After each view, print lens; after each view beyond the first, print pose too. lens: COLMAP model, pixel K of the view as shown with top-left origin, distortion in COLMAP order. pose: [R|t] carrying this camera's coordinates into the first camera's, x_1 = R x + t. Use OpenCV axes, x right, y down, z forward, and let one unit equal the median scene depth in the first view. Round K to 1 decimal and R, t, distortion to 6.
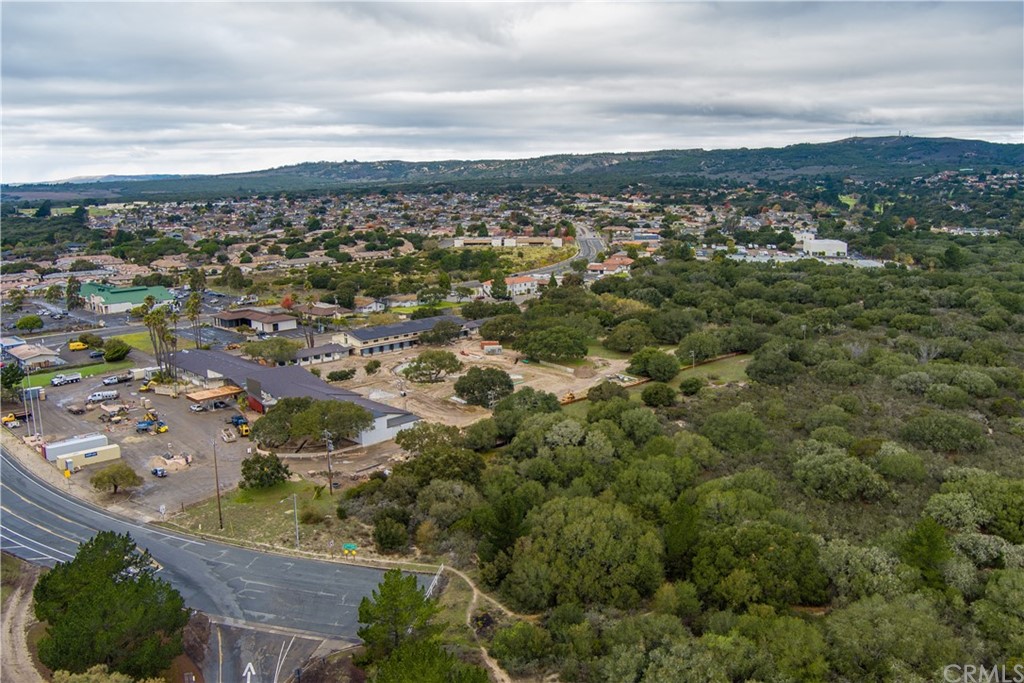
lens RADIAL K [[826.6, 0, 510.9], [0, 826.6, 342.4], [0, 0, 1]] dist [-0.074426, 0.025268]
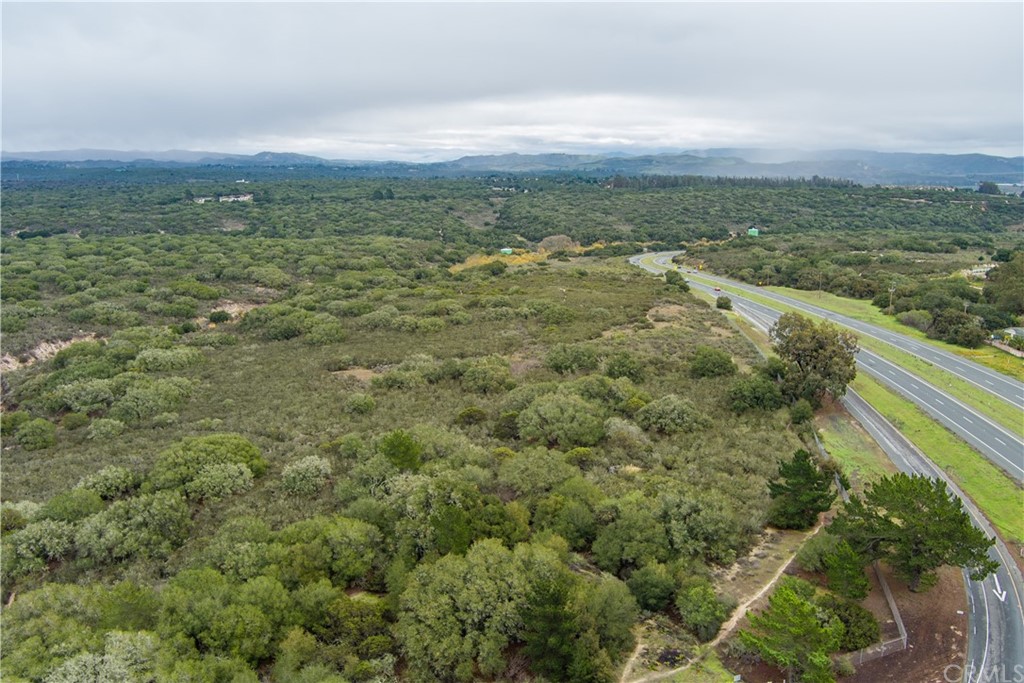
lens RADIAL K [[826.6, 0, 510.9], [0, 826.6, 342.4], [0, 0, 1]] dist [-0.074426, 0.025268]
pose [[-0.500733, -0.164759, 0.849777, -0.112798], [0.183180, 0.939314, 0.290058, -0.044266], [-0.845997, 0.300904, -0.440165, 0.260618]]
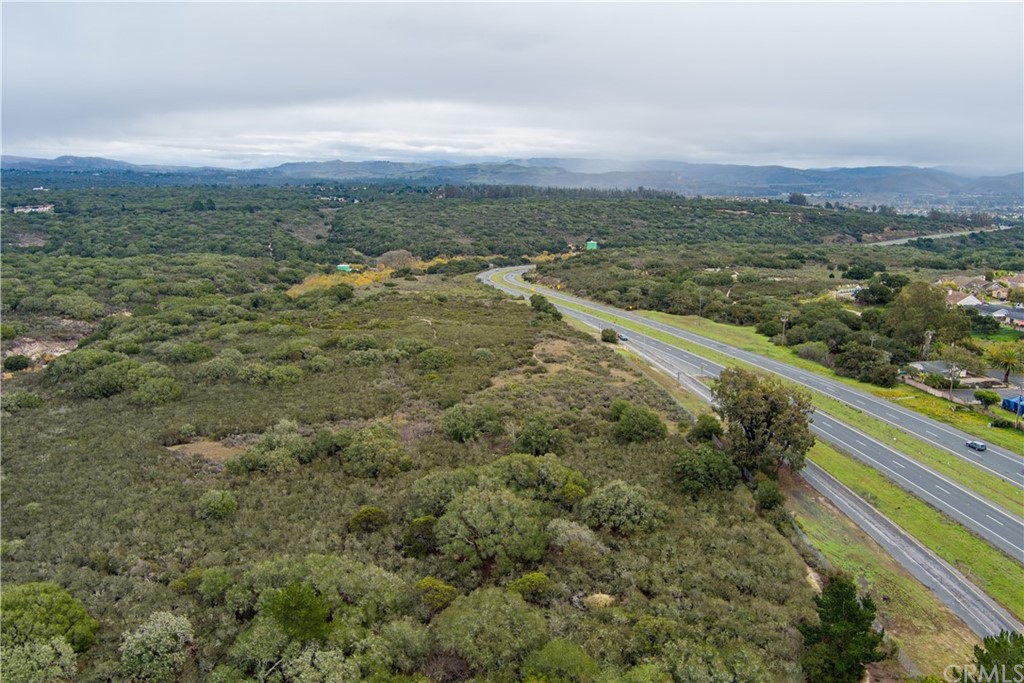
lens RADIAL K [[826.6, 0, 510.9], [0, 826.6, 342.4], [0, 0, 1]] dist [-0.074426, 0.025268]
pose [[-0.669140, -0.140802, 0.729675, -0.043008], [0.147046, 0.937386, 0.315730, -0.049549], [-0.728443, 0.318564, -0.606538, 0.244398]]
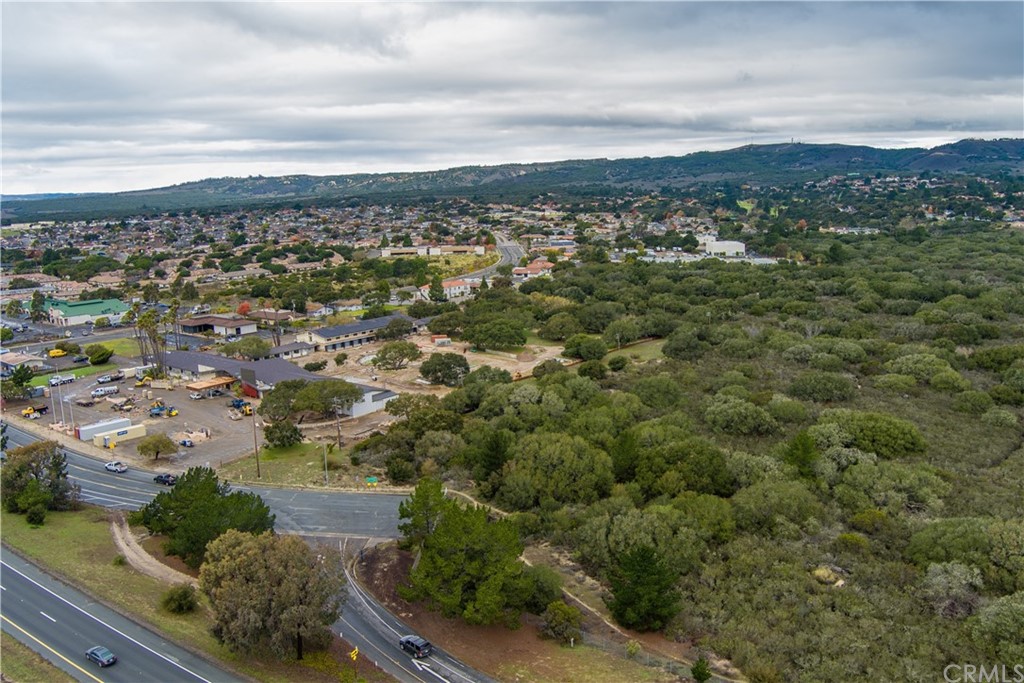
lens RADIAL K [[826.6, 0, 510.9], [0, 826.6, 342.4], [0, 0, 1]] dist [-0.074426, 0.025268]
pose [[0.993747, -0.035812, 0.105755, -0.023325], [0.037220, 0.999242, -0.011369, 0.012249], [-0.105268, 0.015234, 0.994327, -0.065587]]
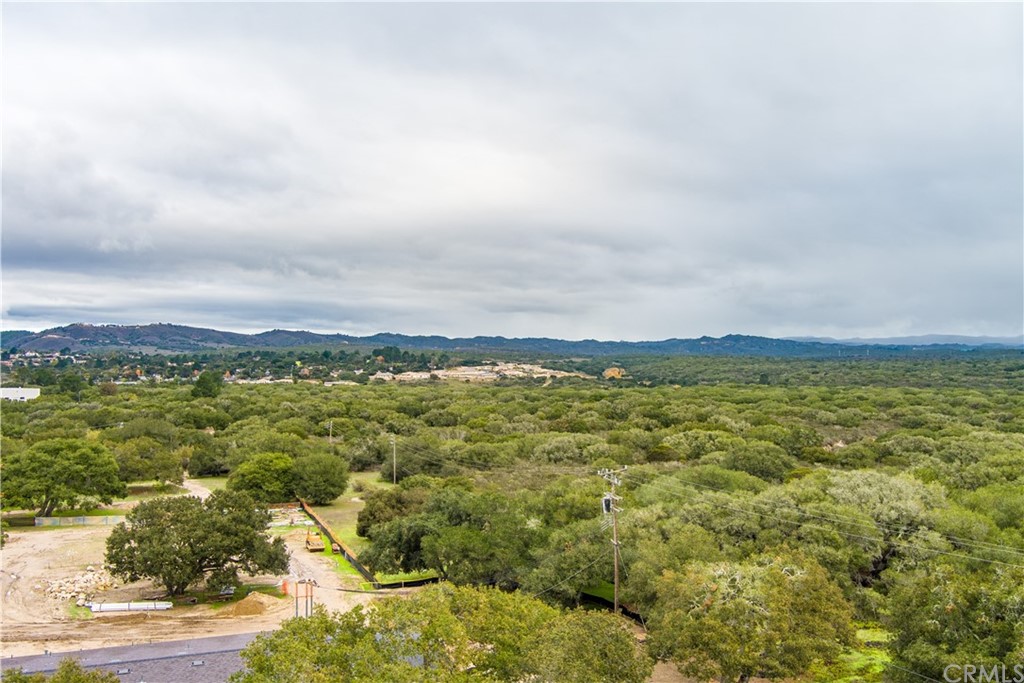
lens RADIAL K [[826.6, 0, 510.9], [0, 826.6, 342.4], [0, 0, 1]] dist [-0.074426, 0.025268]
pose [[0.415549, 0.032763, 0.908981, -0.111684], [0.184214, 0.975609, -0.119380, 0.012811], [-0.890721, 0.217055, 0.399378, 0.271915]]
